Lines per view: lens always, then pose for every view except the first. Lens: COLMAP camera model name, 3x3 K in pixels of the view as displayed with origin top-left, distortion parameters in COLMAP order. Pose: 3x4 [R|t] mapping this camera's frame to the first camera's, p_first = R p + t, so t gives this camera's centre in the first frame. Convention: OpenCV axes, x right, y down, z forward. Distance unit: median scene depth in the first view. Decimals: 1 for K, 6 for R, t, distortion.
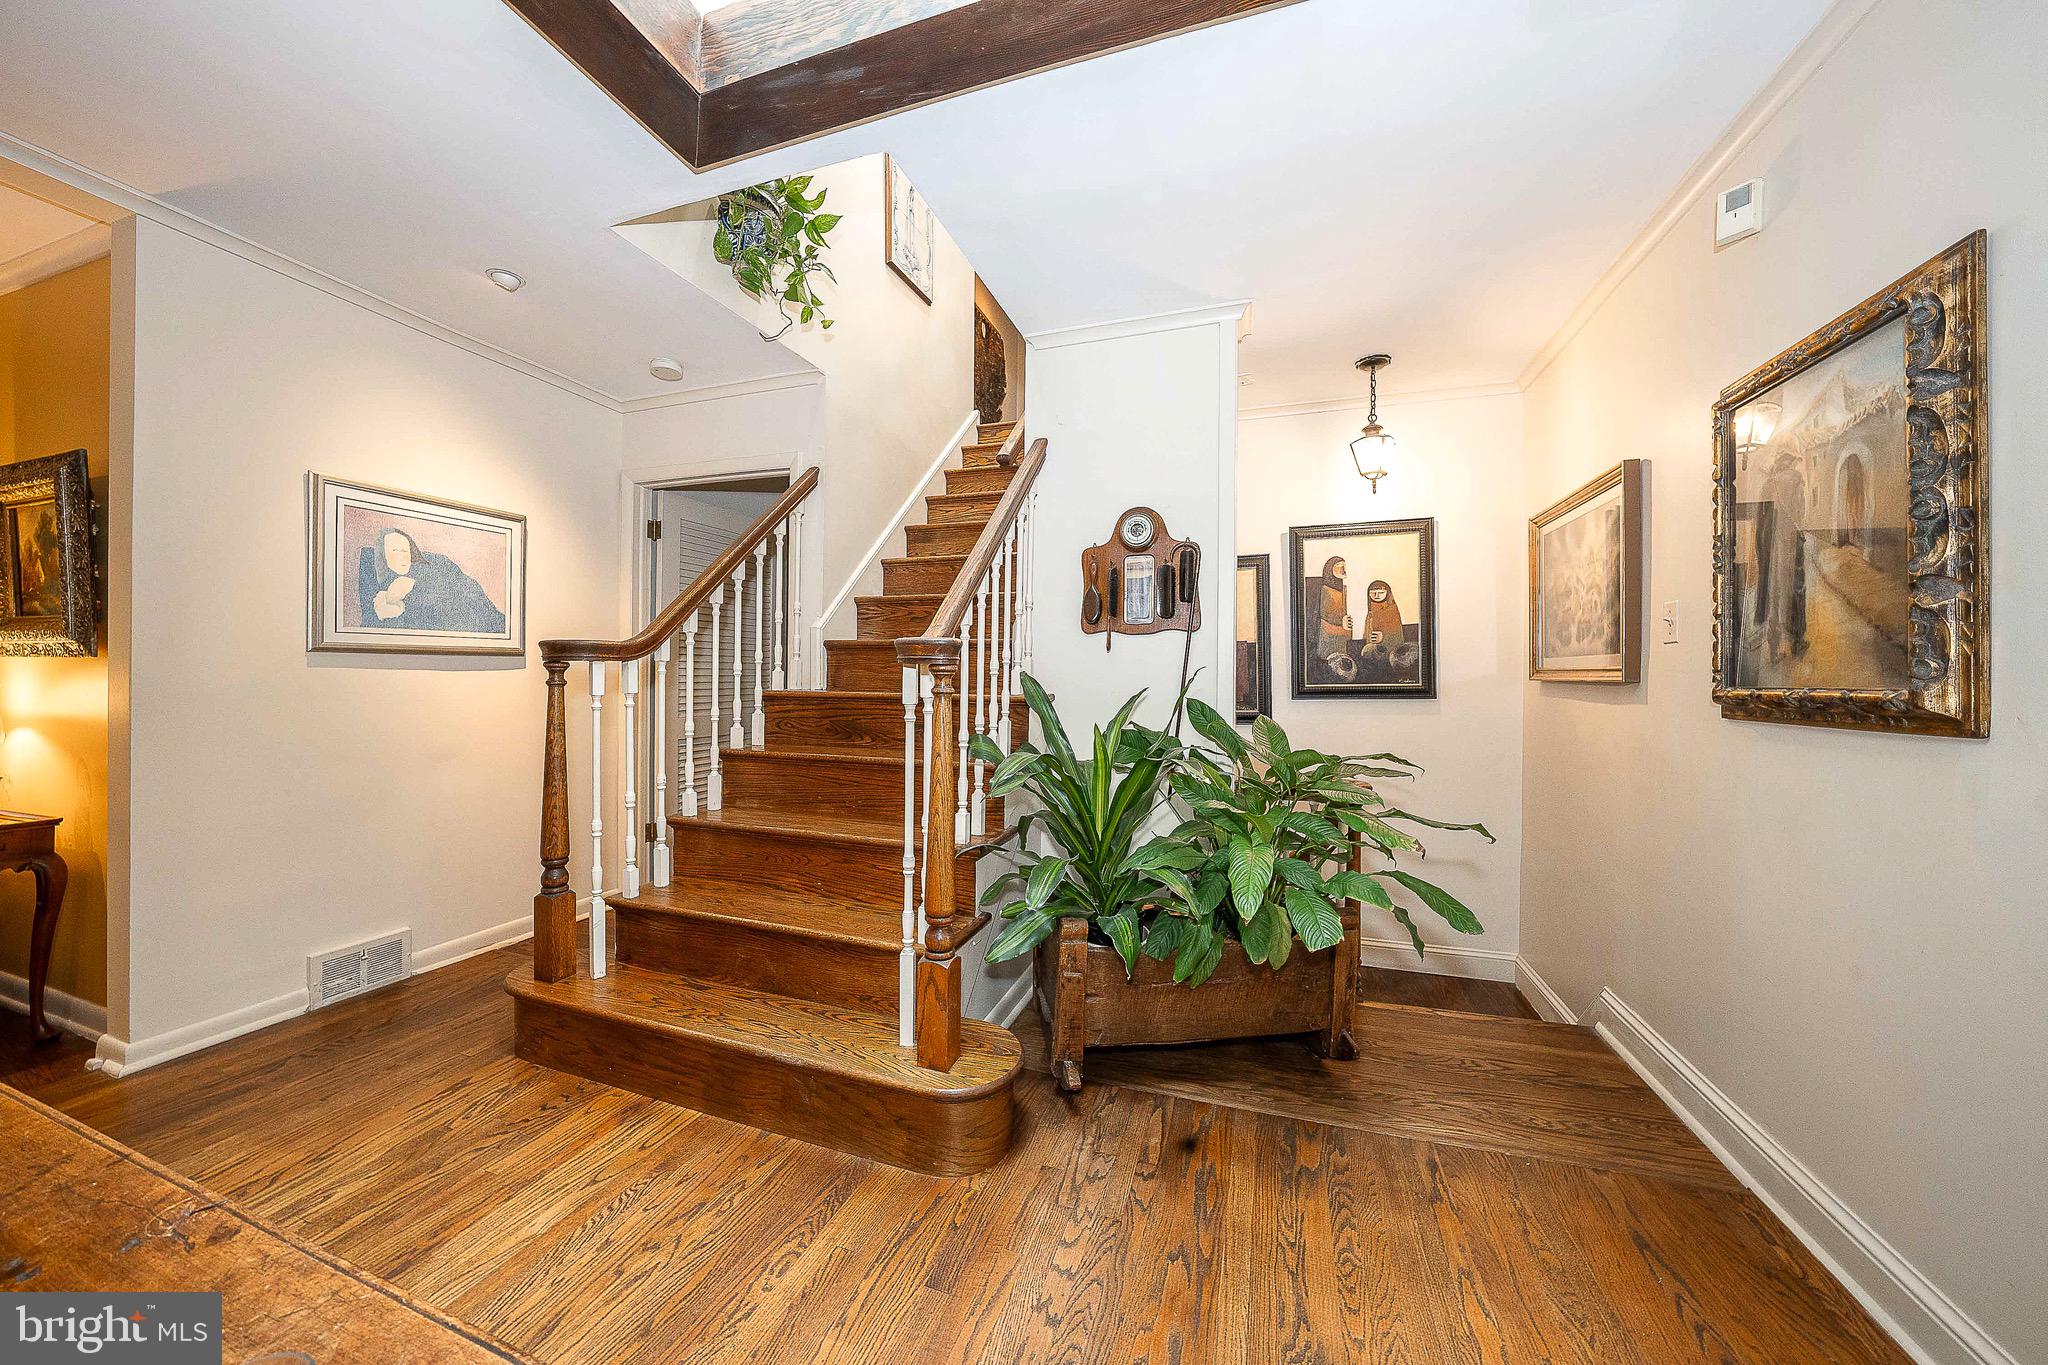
lens RADIAL K [[708.6, 0, 1029.0], [0, 708.6, 679.7], [0, 0, 1]] dist [-0.006619, 0.000524]
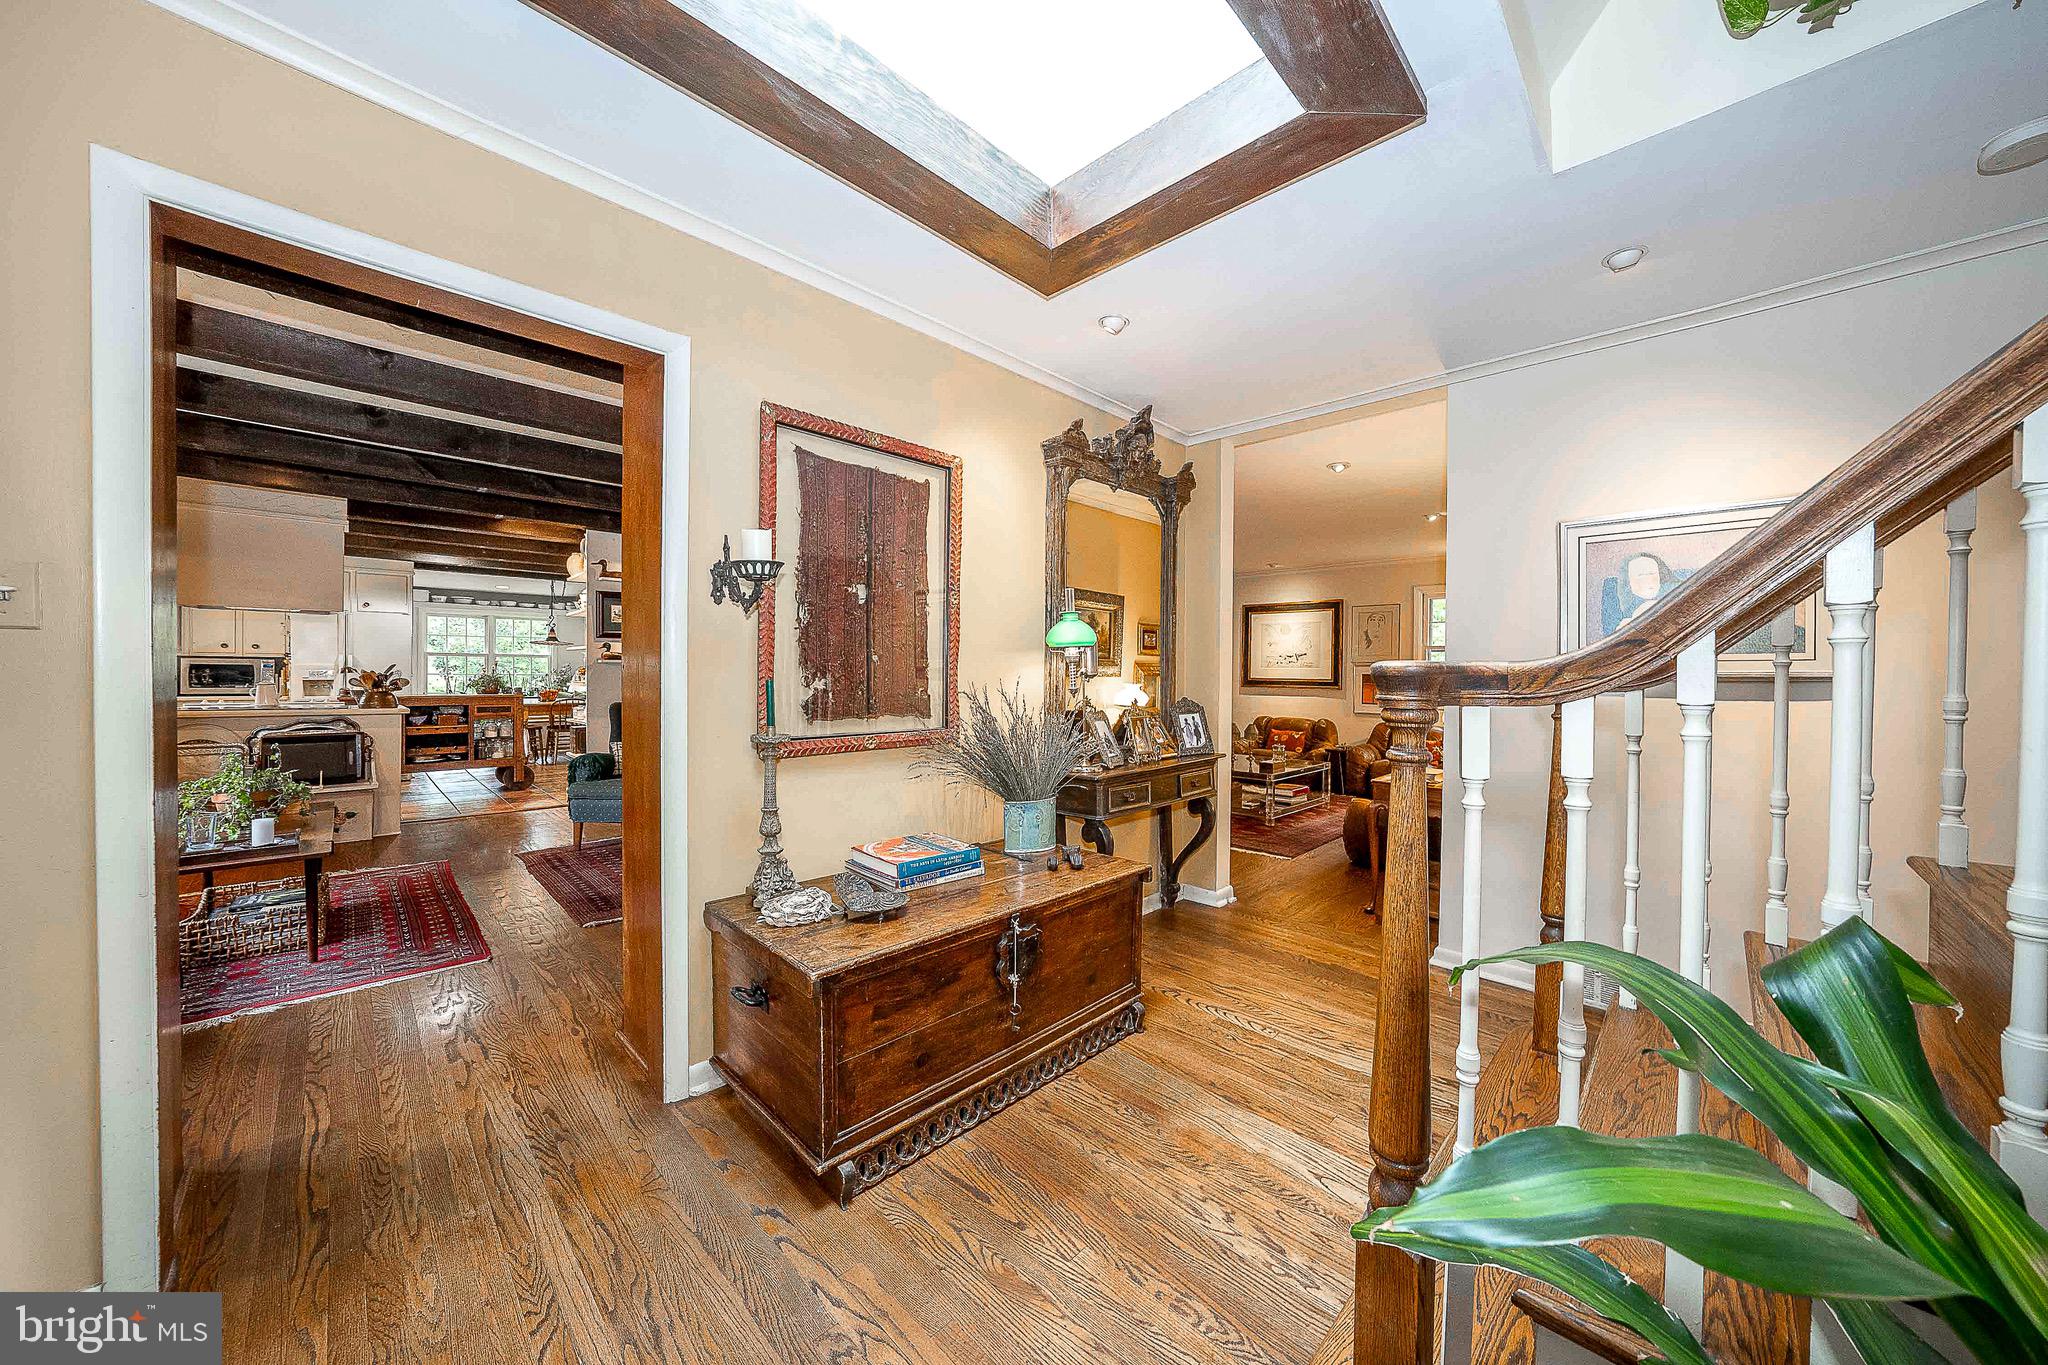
lens RADIAL K [[708.6, 0, 1016.7], [0, 708.6, 676.5], [0, 0, 1]] dist [-0.006619, 0.000524]
pose [[-0.442817, -0.000419, -0.896612, 0.575530], [-0.016034, 0.999844, 0.007452, -0.061090], [0.896469, 0.017676, -0.442755, 1.074143]]
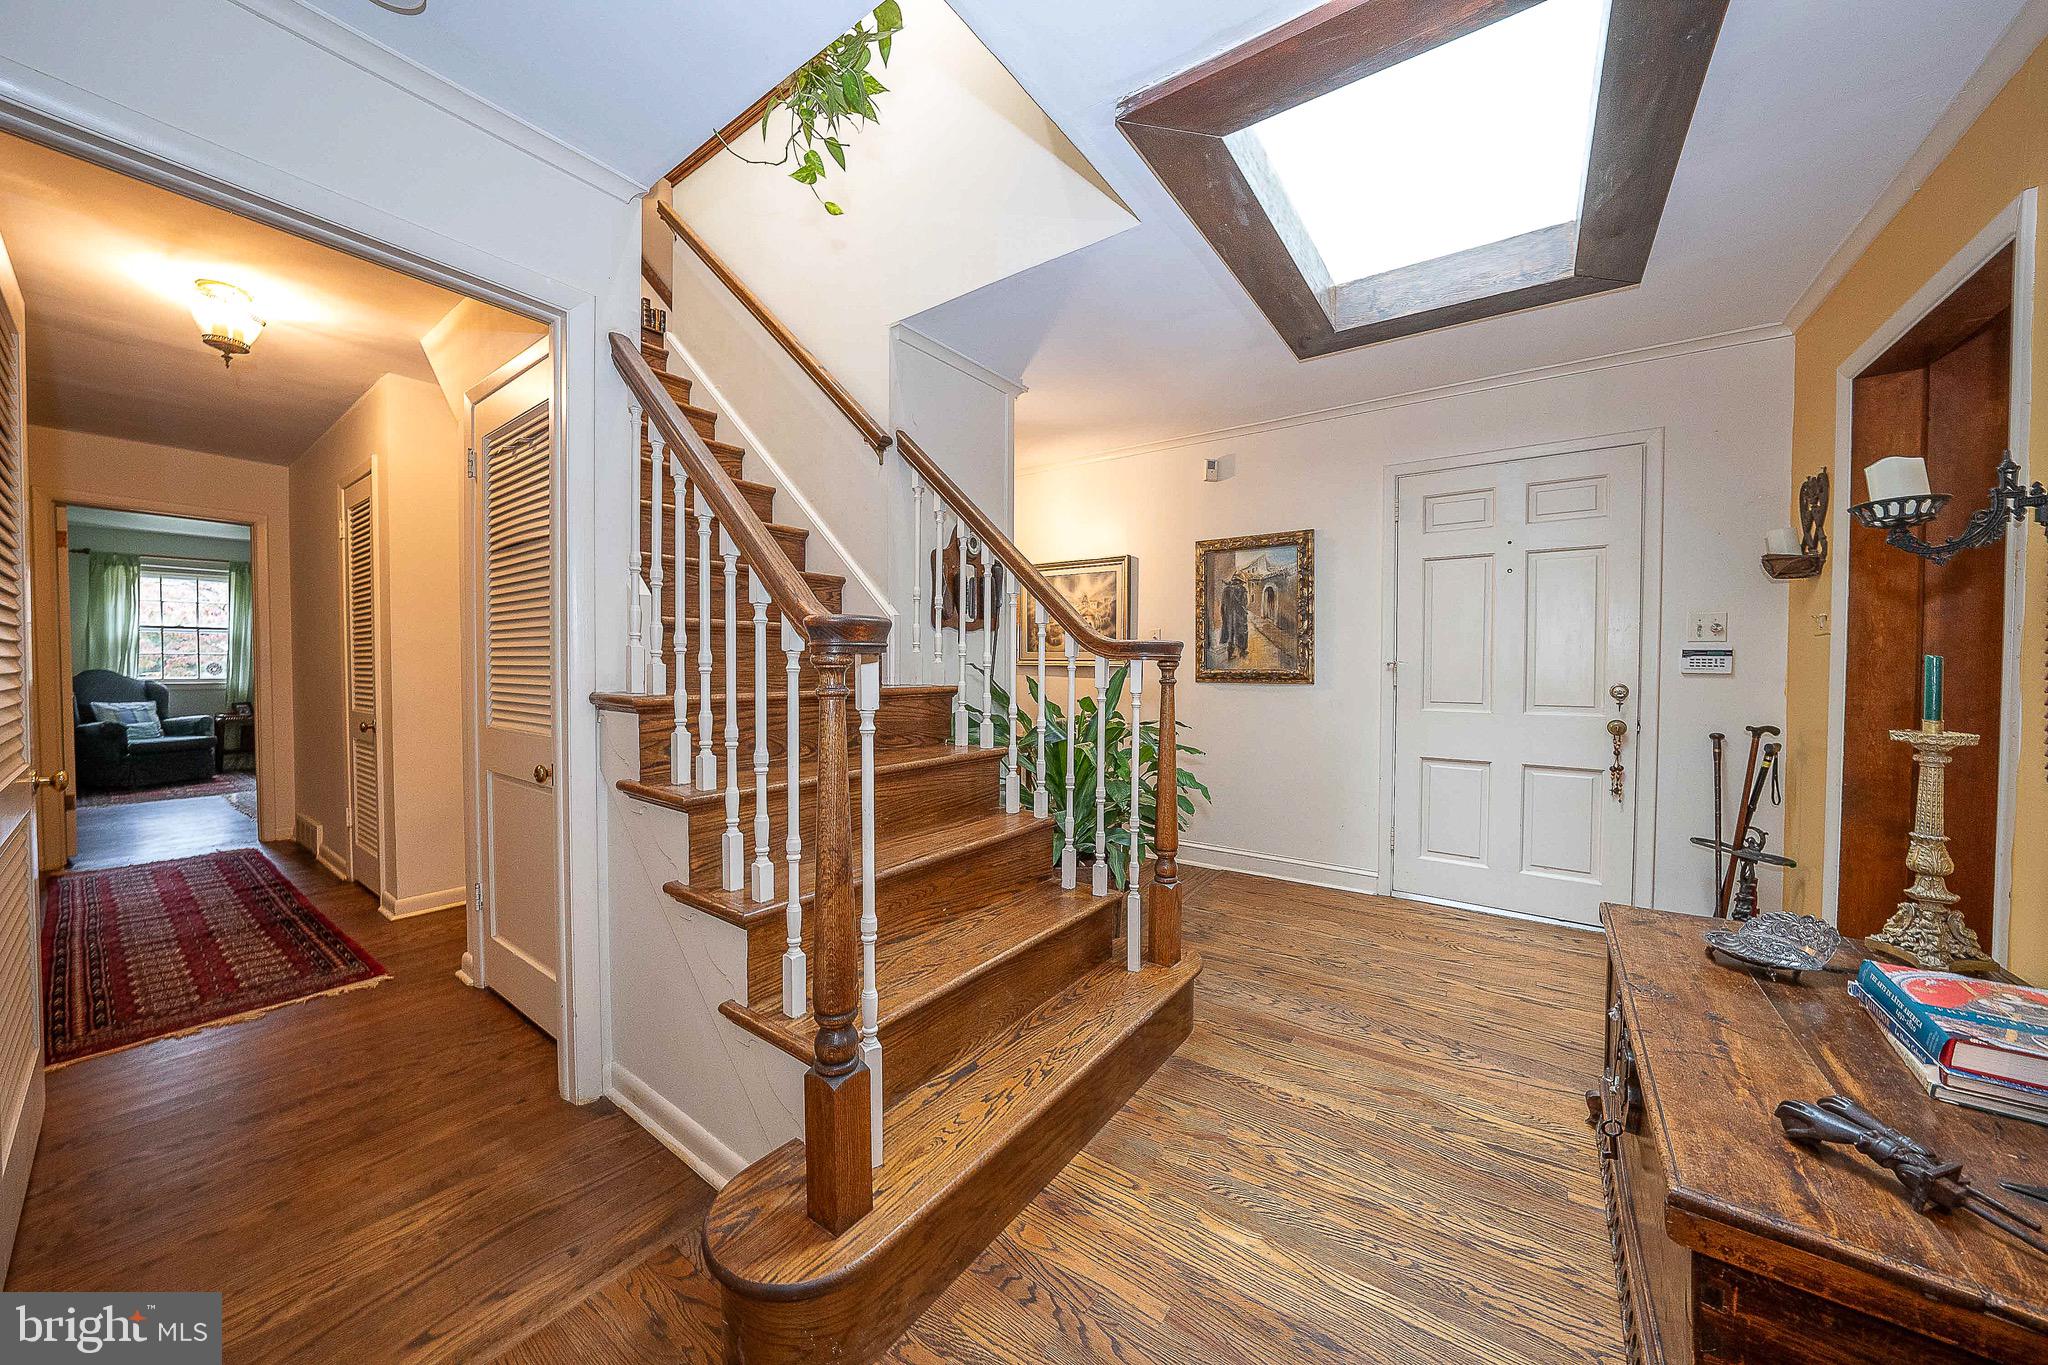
lens RADIAL K [[708.6, 0, 1025.8], [0, 708.6, 677.5], [0, 0, 1]] dist [-0.006619, 0.000524]
pose [[0.286520, -0.024465, 0.957762, -1.599967], [0.011466, 0.999690, 0.022106, -0.022481], [-0.958006, 0.004648, 0.286711, 0.957938]]
